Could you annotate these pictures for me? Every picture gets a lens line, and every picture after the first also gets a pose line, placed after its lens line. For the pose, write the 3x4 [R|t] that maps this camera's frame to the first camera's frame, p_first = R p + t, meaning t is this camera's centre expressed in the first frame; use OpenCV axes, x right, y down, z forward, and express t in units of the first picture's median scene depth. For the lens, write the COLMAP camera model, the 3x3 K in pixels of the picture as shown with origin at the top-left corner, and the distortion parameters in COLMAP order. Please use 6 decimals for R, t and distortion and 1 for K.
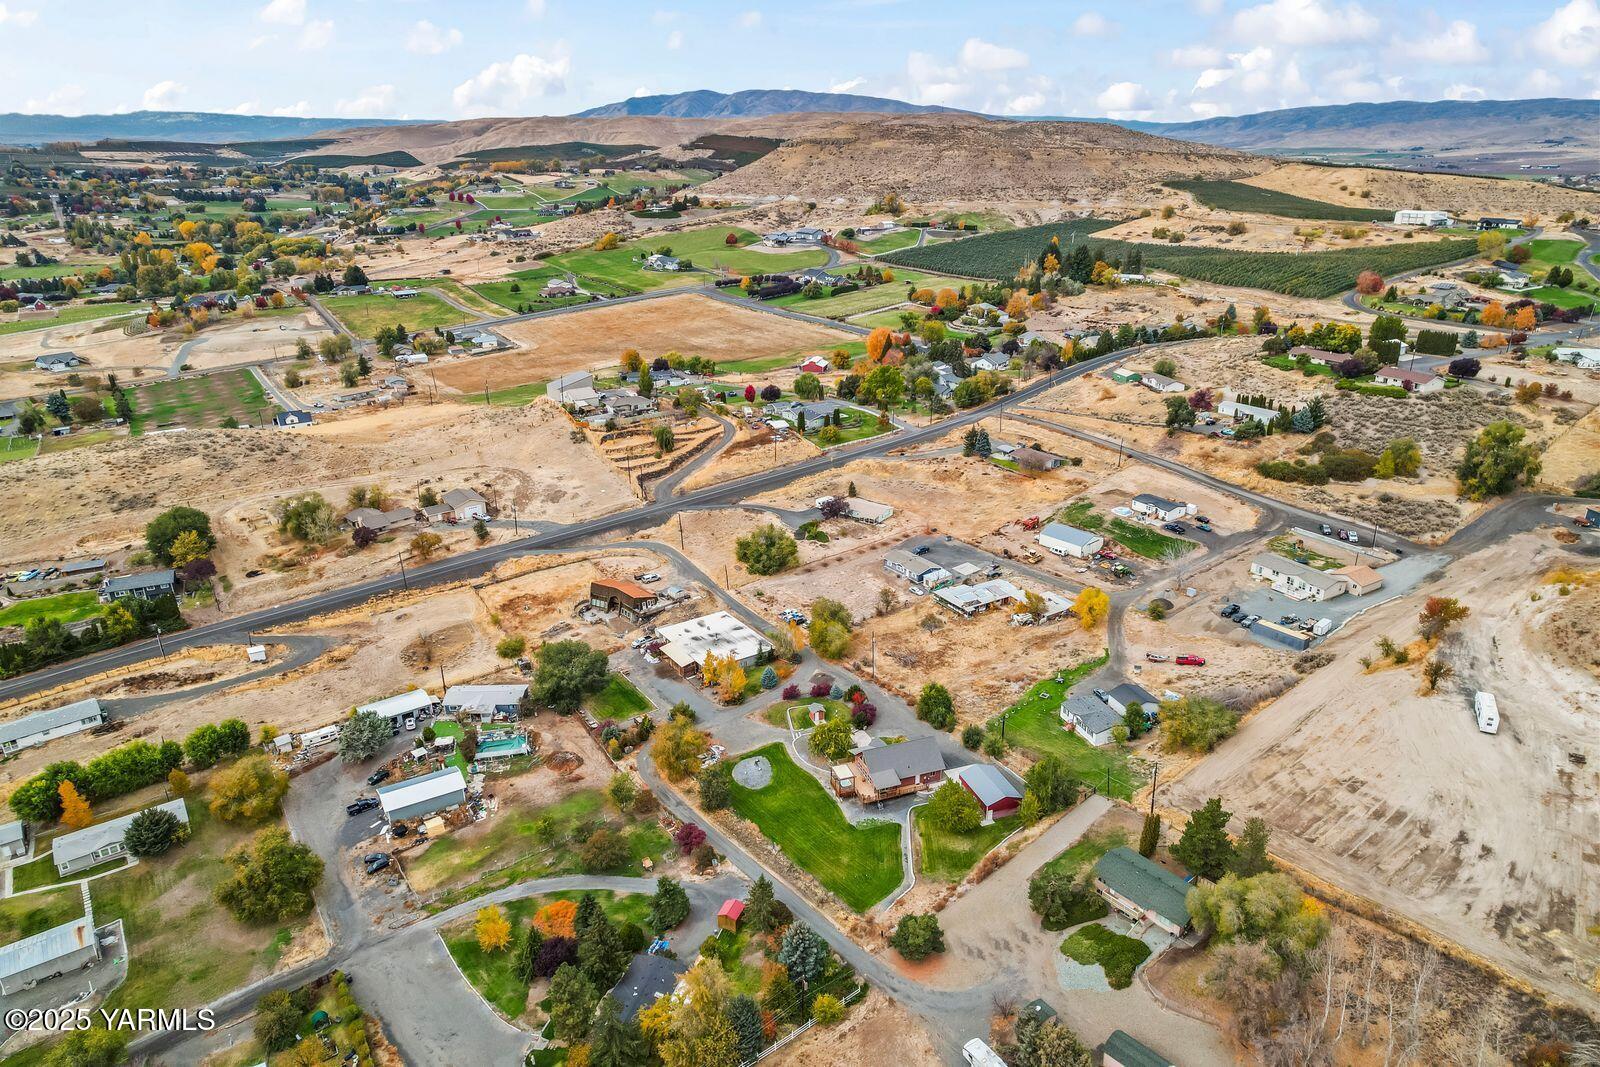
lens RADIAL K [[1023.2, 0, 801.2], [0, 1023.2, 528.0], [0, 0, 1]] dist [-0.077976, 0.068406]
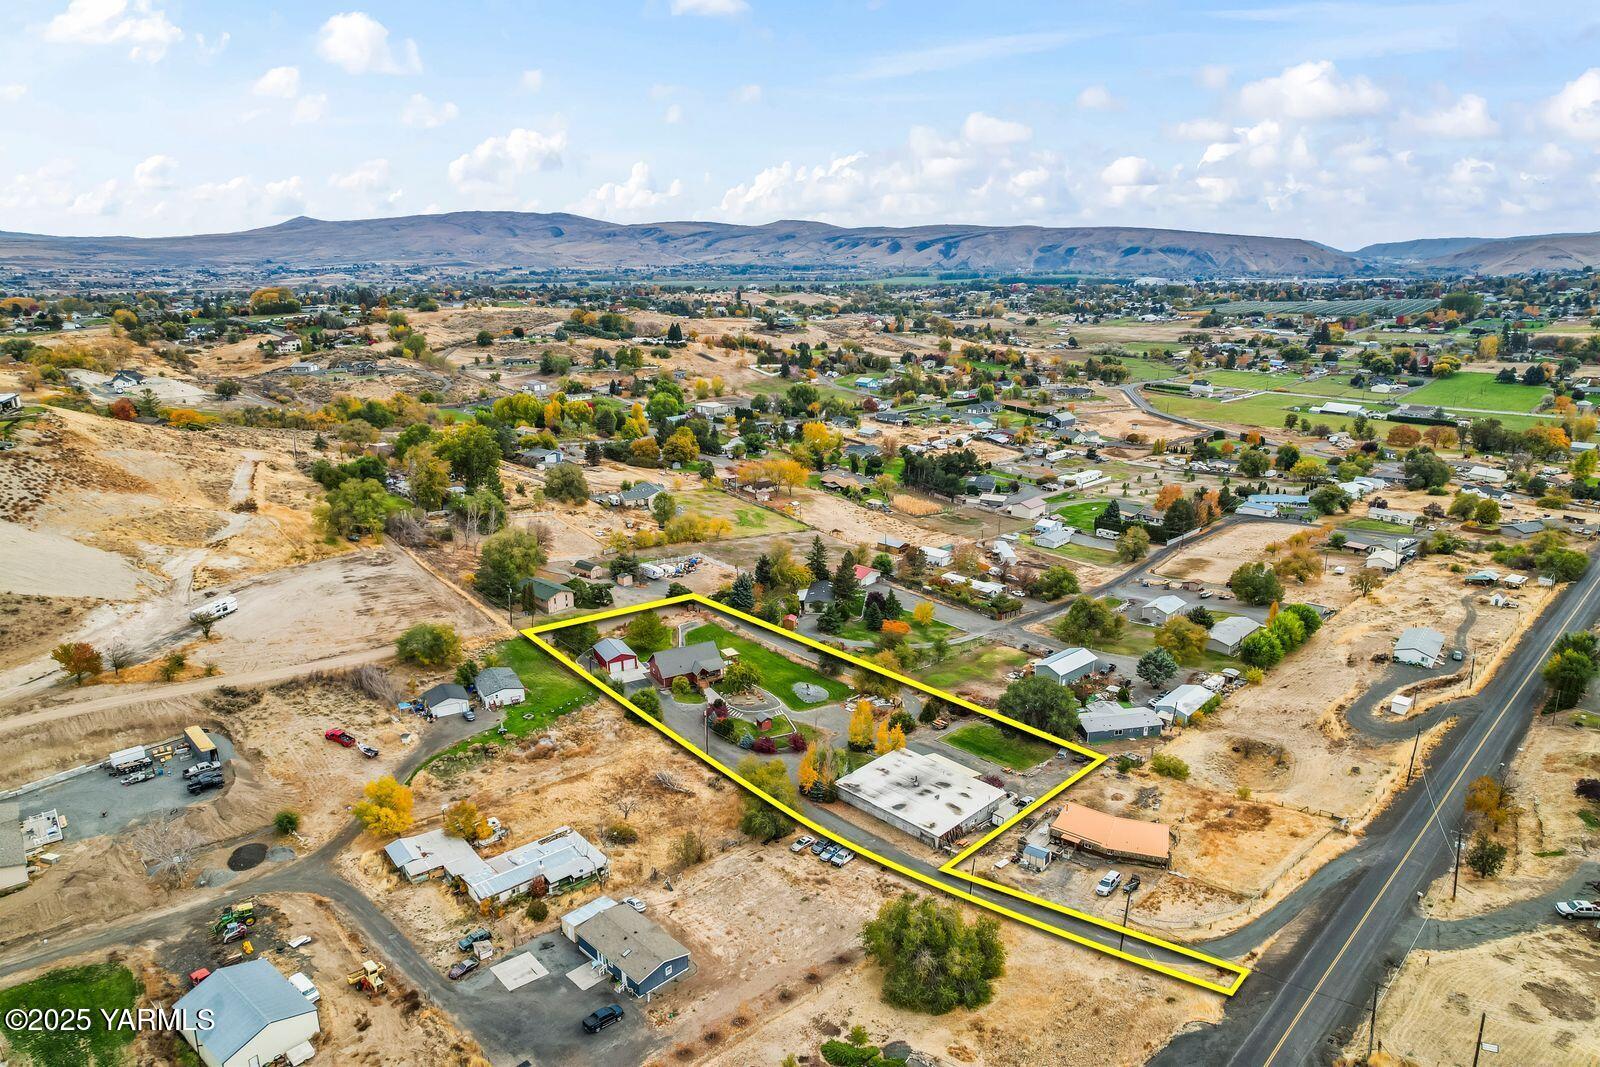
lens RADIAL K [[1023.2, 0, 801.2], [0, 1023.2, 528.0], [0, 0, 1]] dist [-0.077976, 0.068406]
pose [[-0.986742, 0.056917, -0.151992, 0.080054], [-0.044665, 0.805099, 0.591456, -0.370305], [0.156033, 0.590403, -0.791883, 1.124916]]
